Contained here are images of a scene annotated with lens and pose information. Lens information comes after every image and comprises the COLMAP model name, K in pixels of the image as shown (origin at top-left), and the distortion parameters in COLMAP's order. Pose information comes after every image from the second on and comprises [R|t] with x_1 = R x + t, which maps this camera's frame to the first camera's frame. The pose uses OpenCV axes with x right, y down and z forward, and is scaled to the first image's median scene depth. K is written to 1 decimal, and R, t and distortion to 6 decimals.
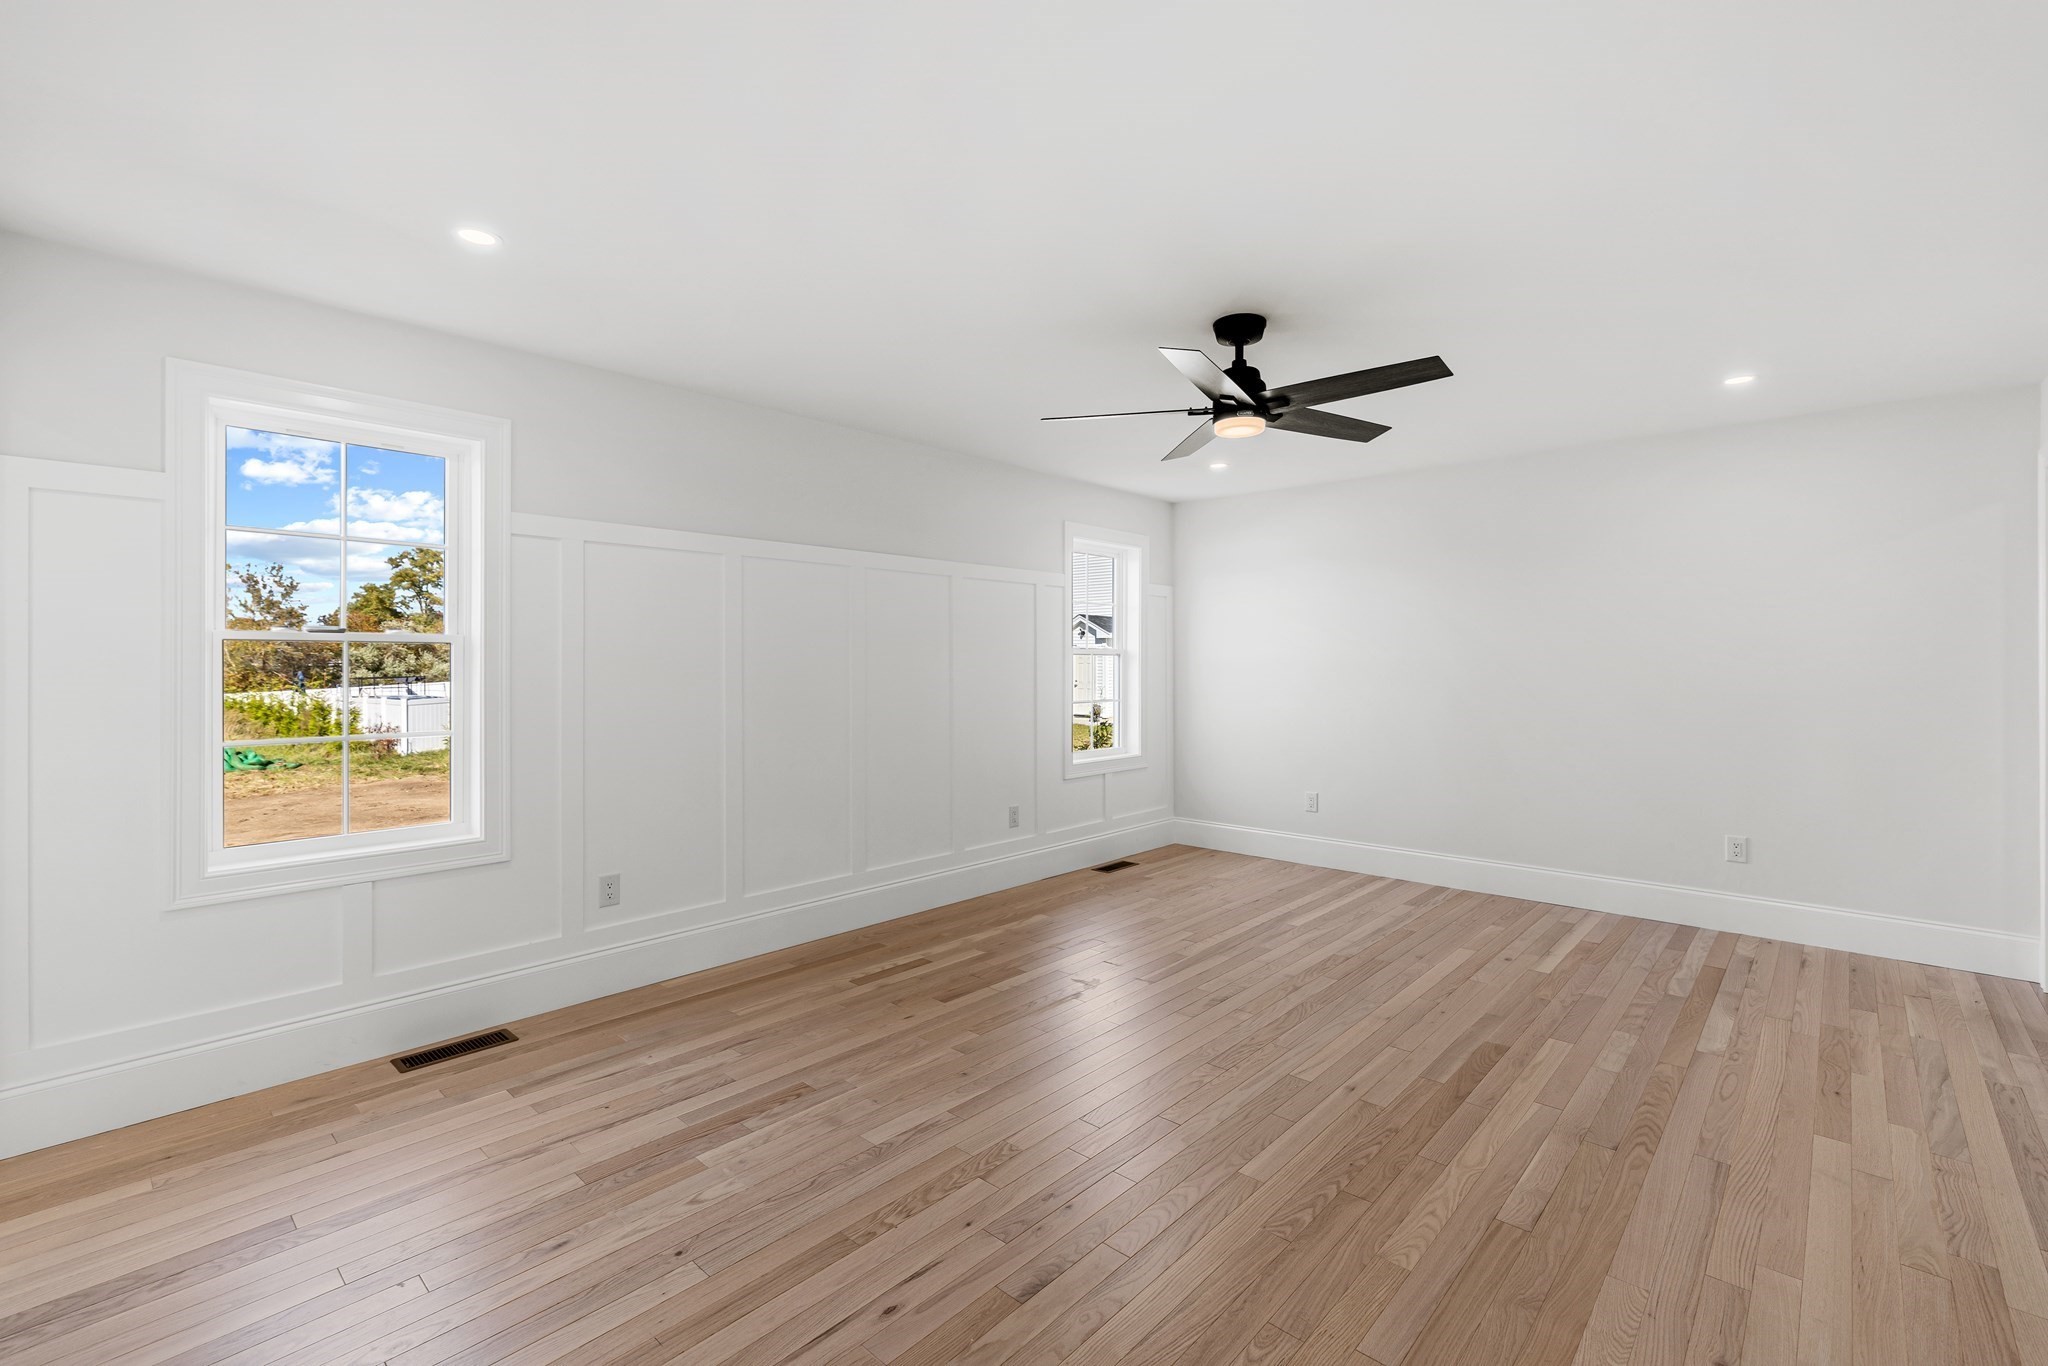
lens RADIAL K [[908.6, 0, 1040.1], [0, 908.6, 650.2], [0, 0, 1]] dist [-0.000527, -0.000002]
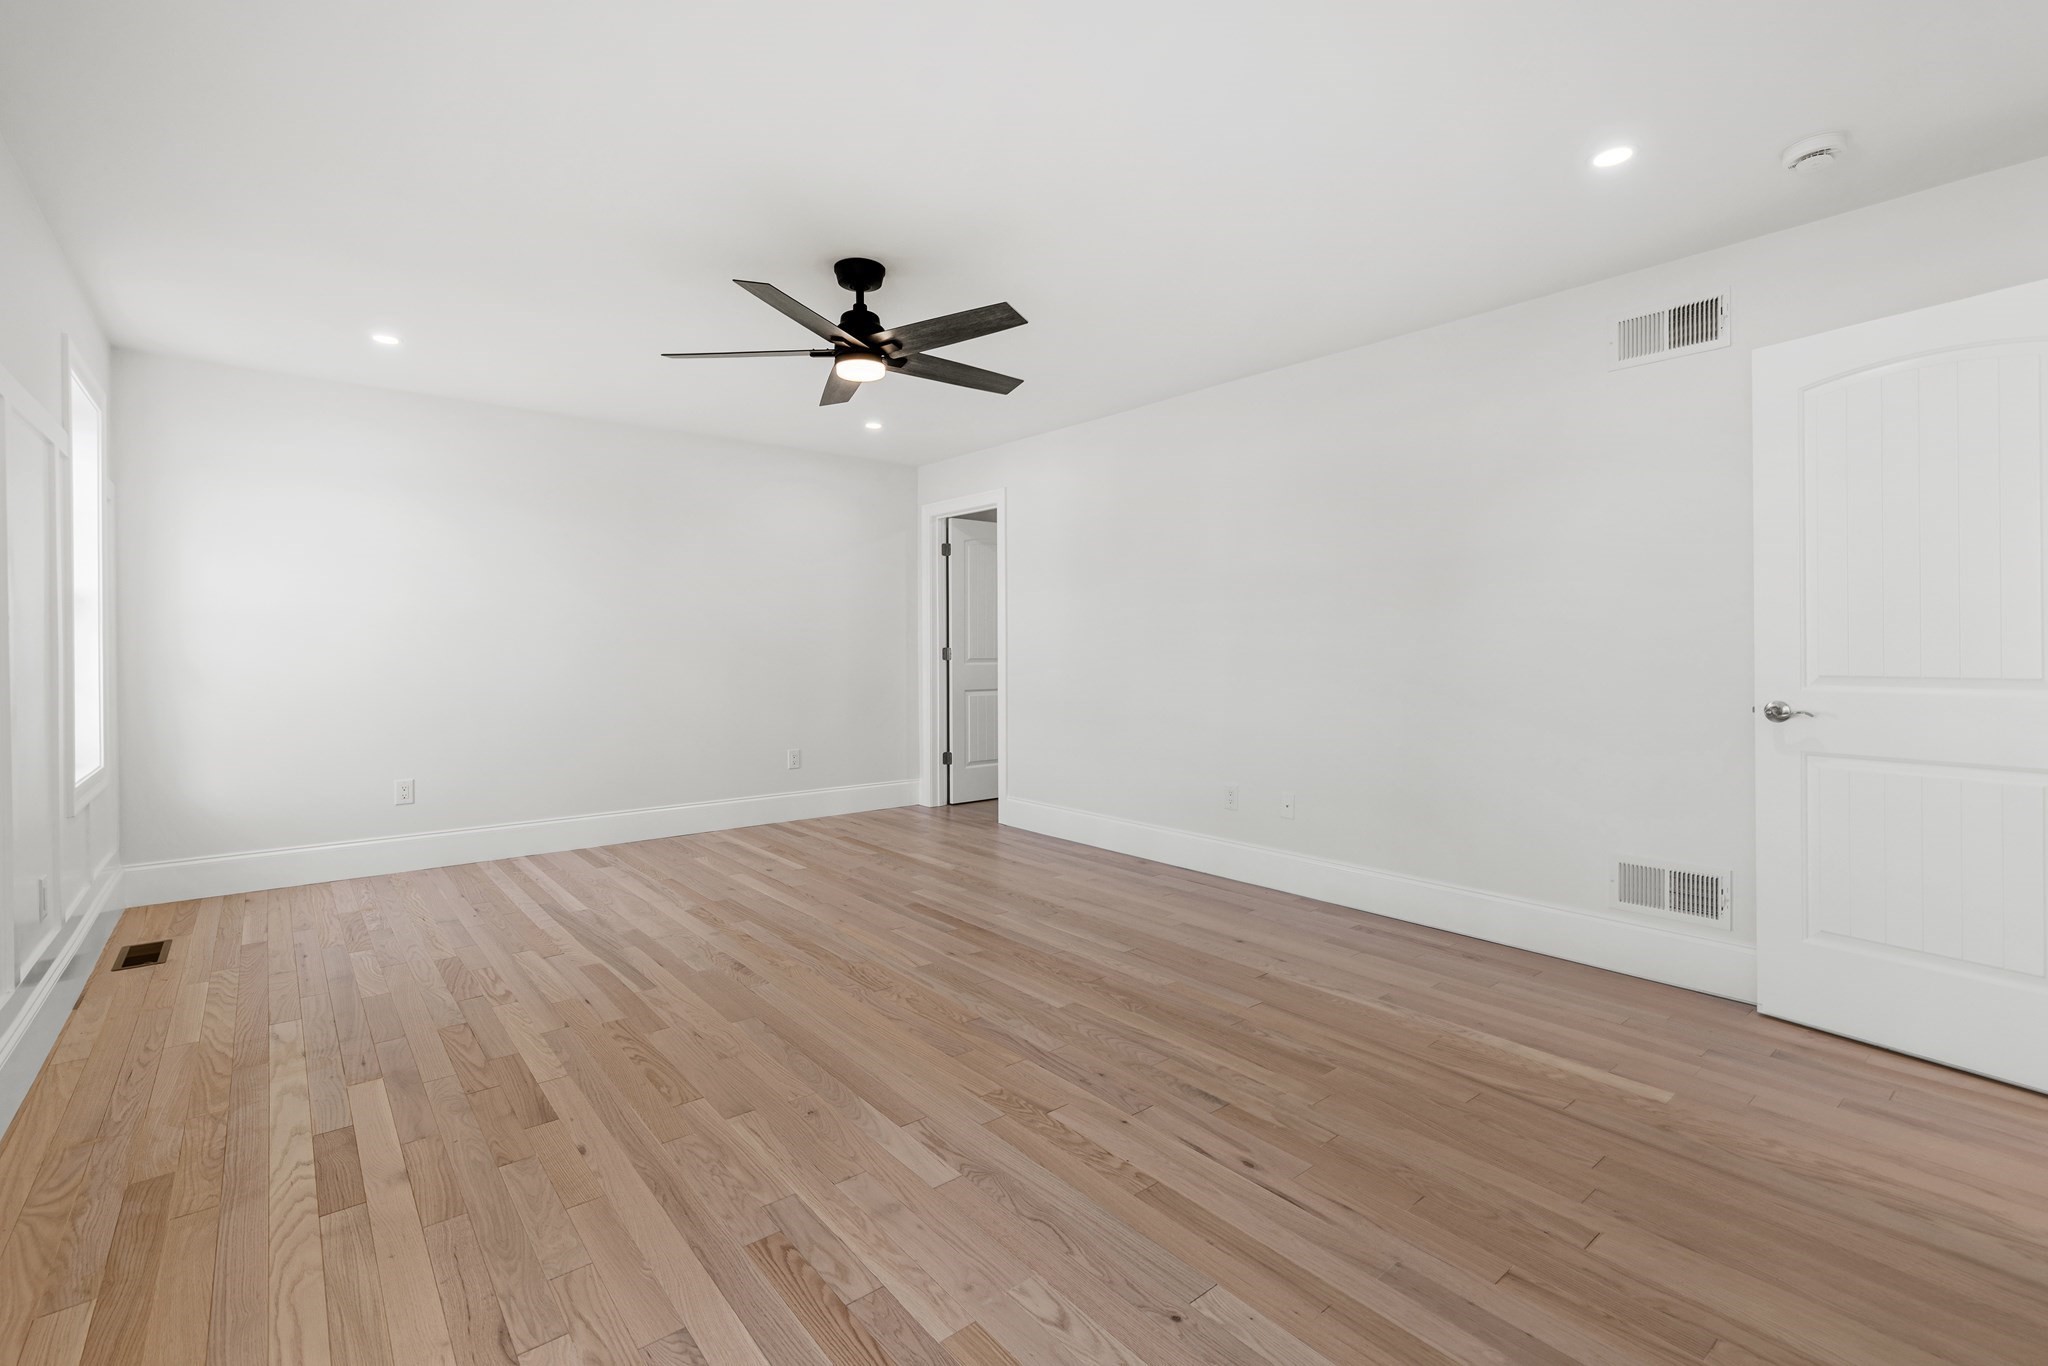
lens RADIAL K [[897.3, 0, 1015.2], [0, 897.3, 663.2], [0, 0, 1]] dist [-0.000260, 0.000393]
pose [[0.149119, -0.017252, 0.988669, -0.805921], [-0.011152, 0.999755, 0.019128, 0.063523], [-0.988756, -0.013878, 0.148890, 0.711768]]
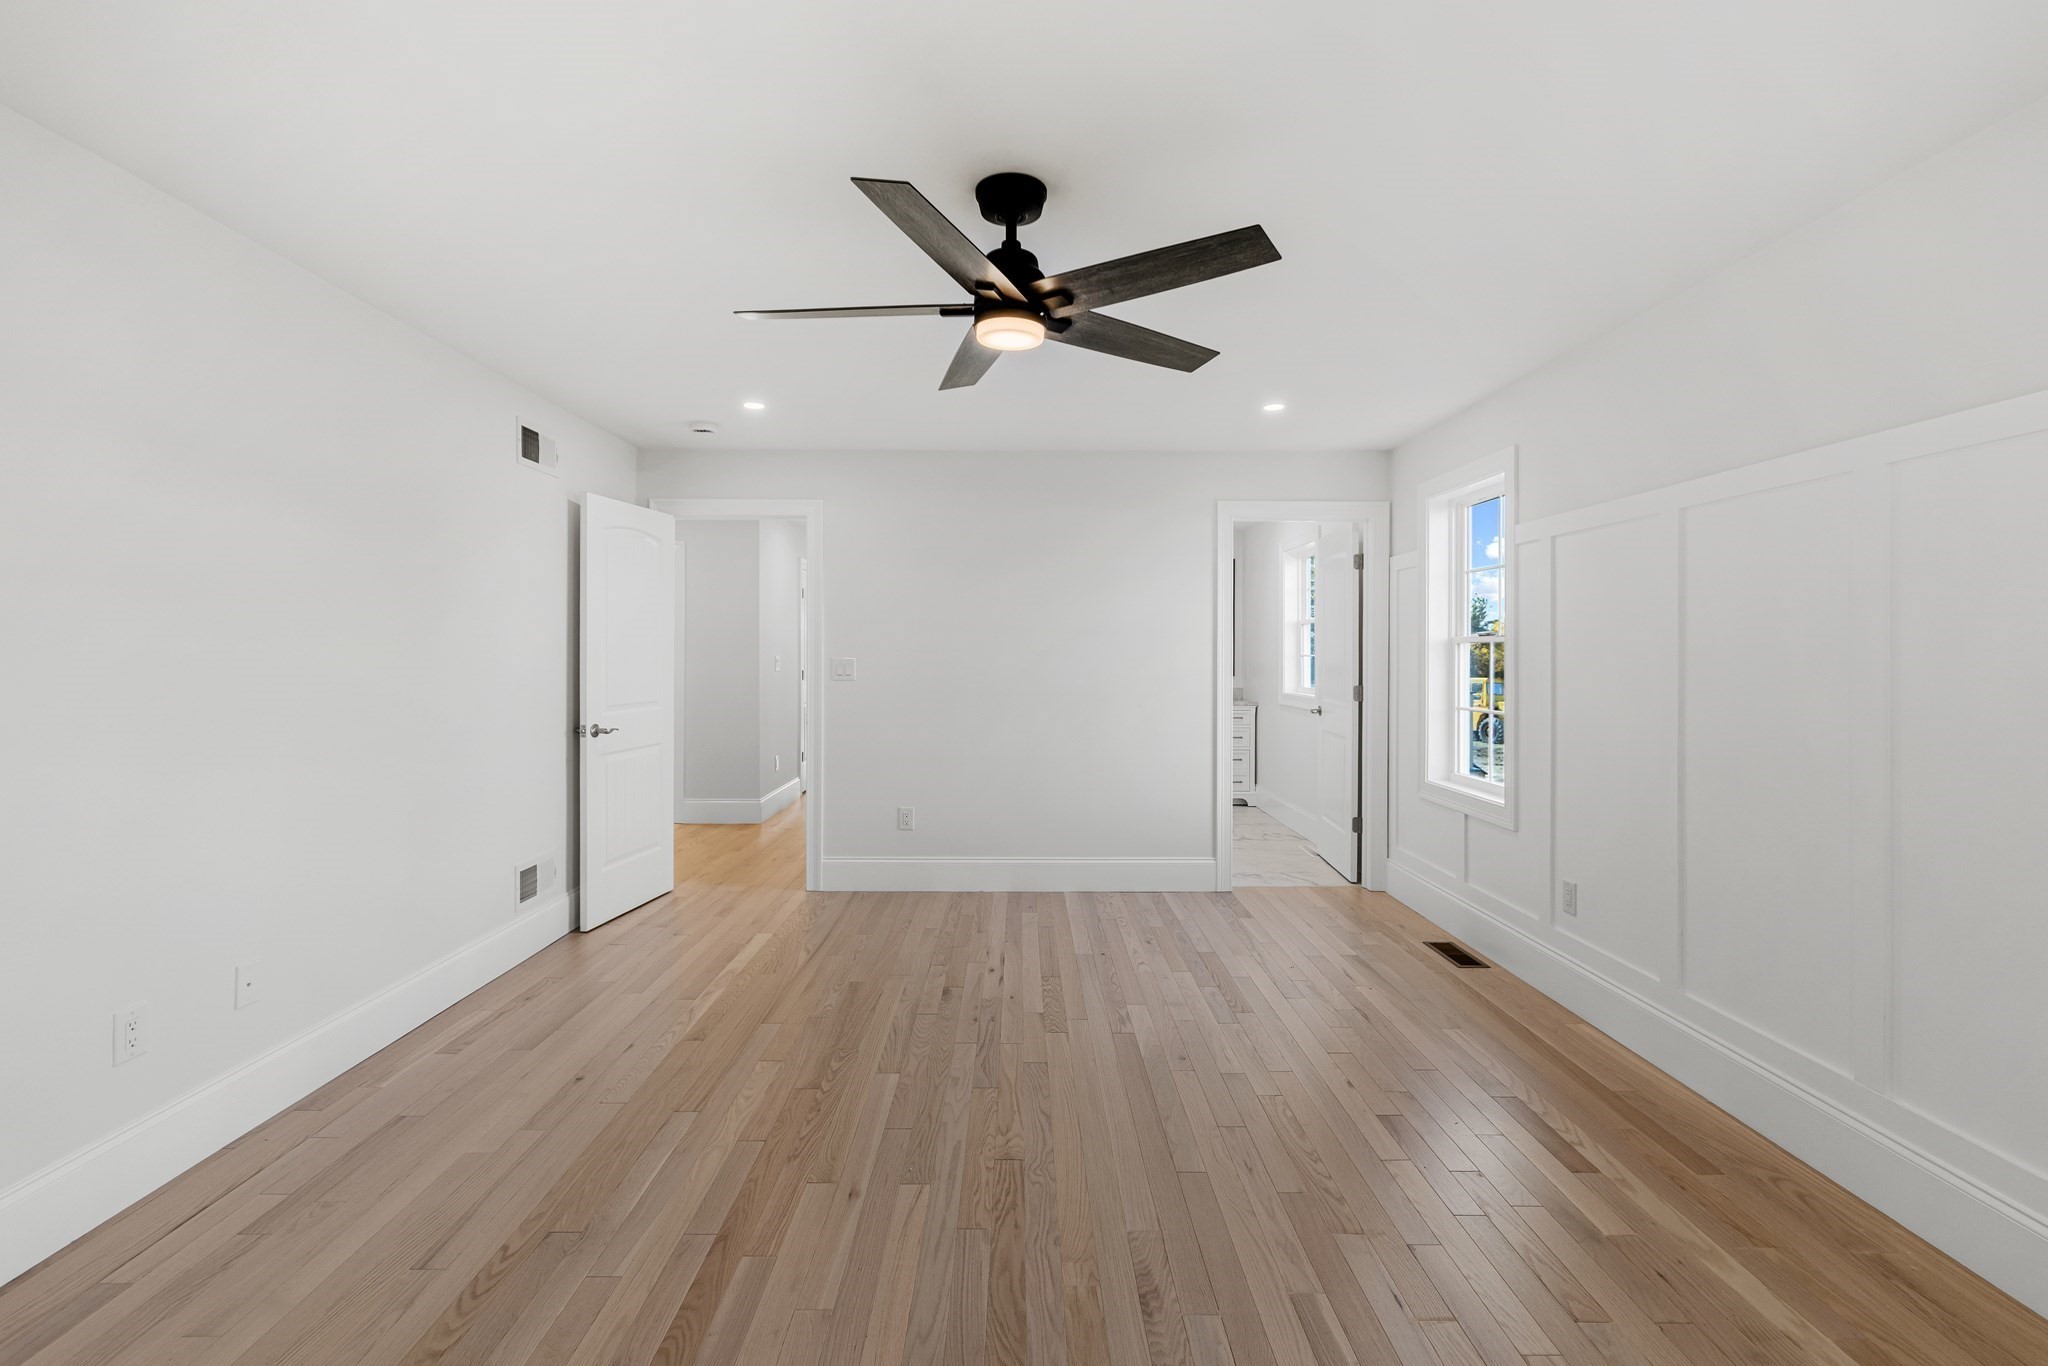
lens RADIAL K [[897.3, 0, 1015.2], [0, 897.3, 663.2], [0, 0, 1]] dist [-0.000260, 0.000393]
pose [[-0.747337, 0.003641, -0.664436, 0.730756], [0.004623, 0.999989, 0.000279, 0.014917], [0.664429, -0.002863, -0.747345, 1.624660]]
